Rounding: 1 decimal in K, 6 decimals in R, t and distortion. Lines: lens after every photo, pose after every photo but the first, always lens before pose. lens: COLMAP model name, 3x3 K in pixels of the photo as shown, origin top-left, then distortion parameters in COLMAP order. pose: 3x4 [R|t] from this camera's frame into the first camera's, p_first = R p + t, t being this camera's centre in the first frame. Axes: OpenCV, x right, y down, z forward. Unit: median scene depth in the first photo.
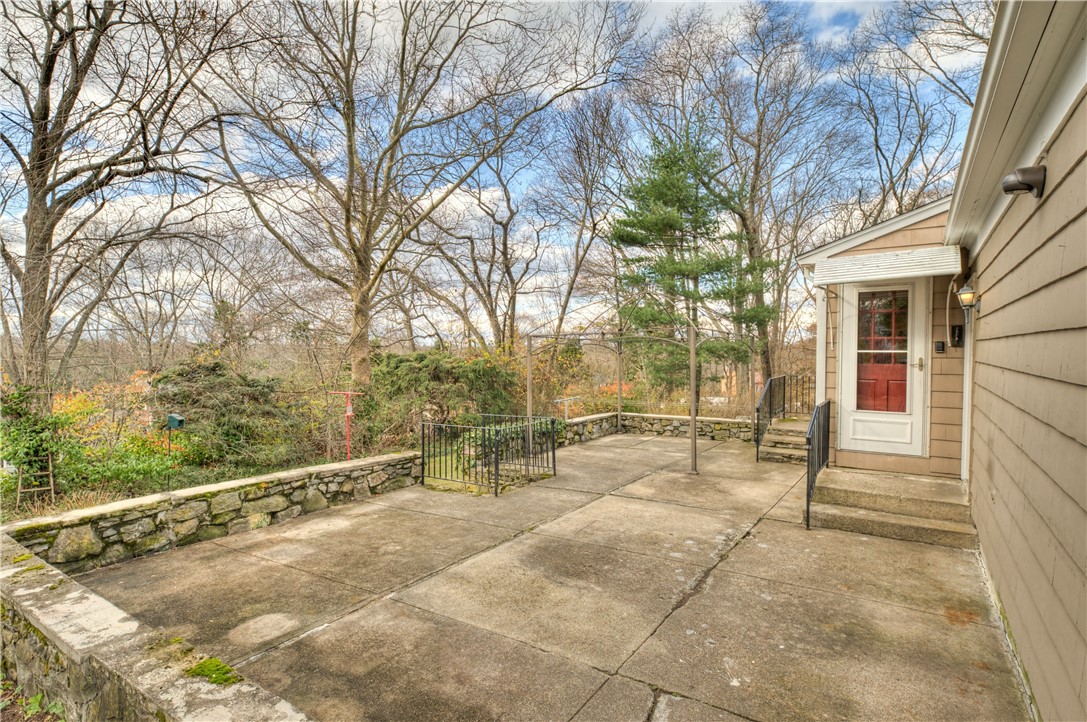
lens RADIAL K [[561.6, 0, 538.5], [0, 561.6, 366.4], [0, 0, 1]] dist [0.002438, -0.000027]
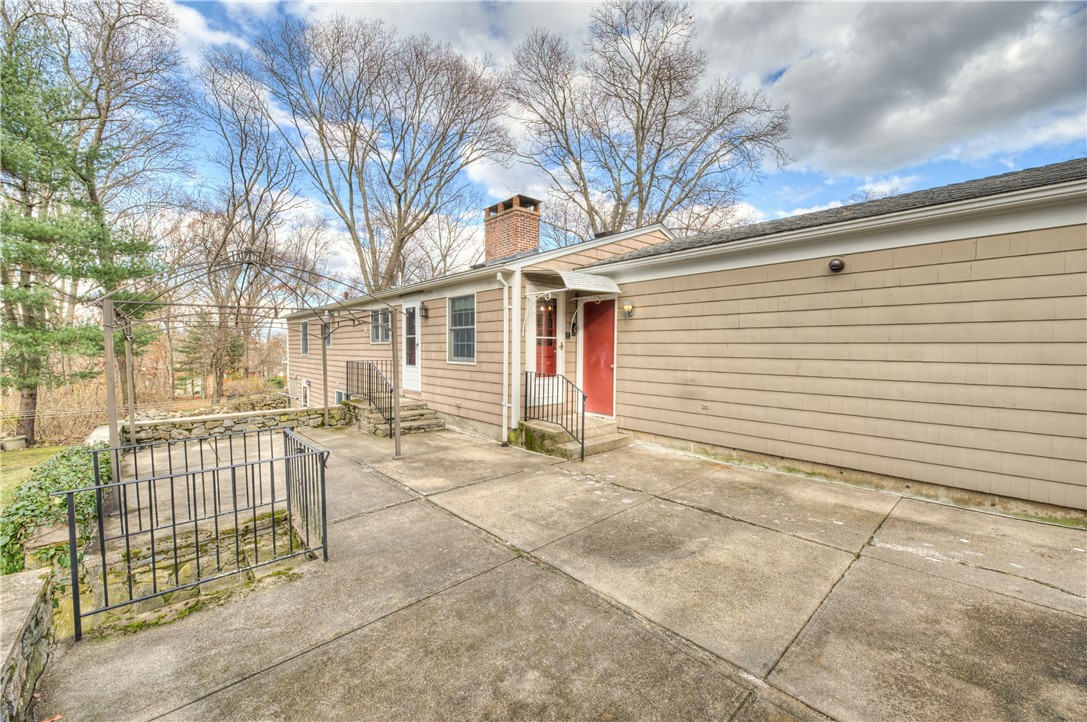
lens RADIAL K [[443.4, 0, 537.0], [0, 443.4, 354.5], [0, 0, 1]] dist [-0.001801, -0.001745]
pose [[0.232380, -0.013761, 0.972528, -0.630433], [0.024184, 0.999673, 0.008367, 0.009808], [-0.972324, 0.021575, 0.232637, 0.849690]]
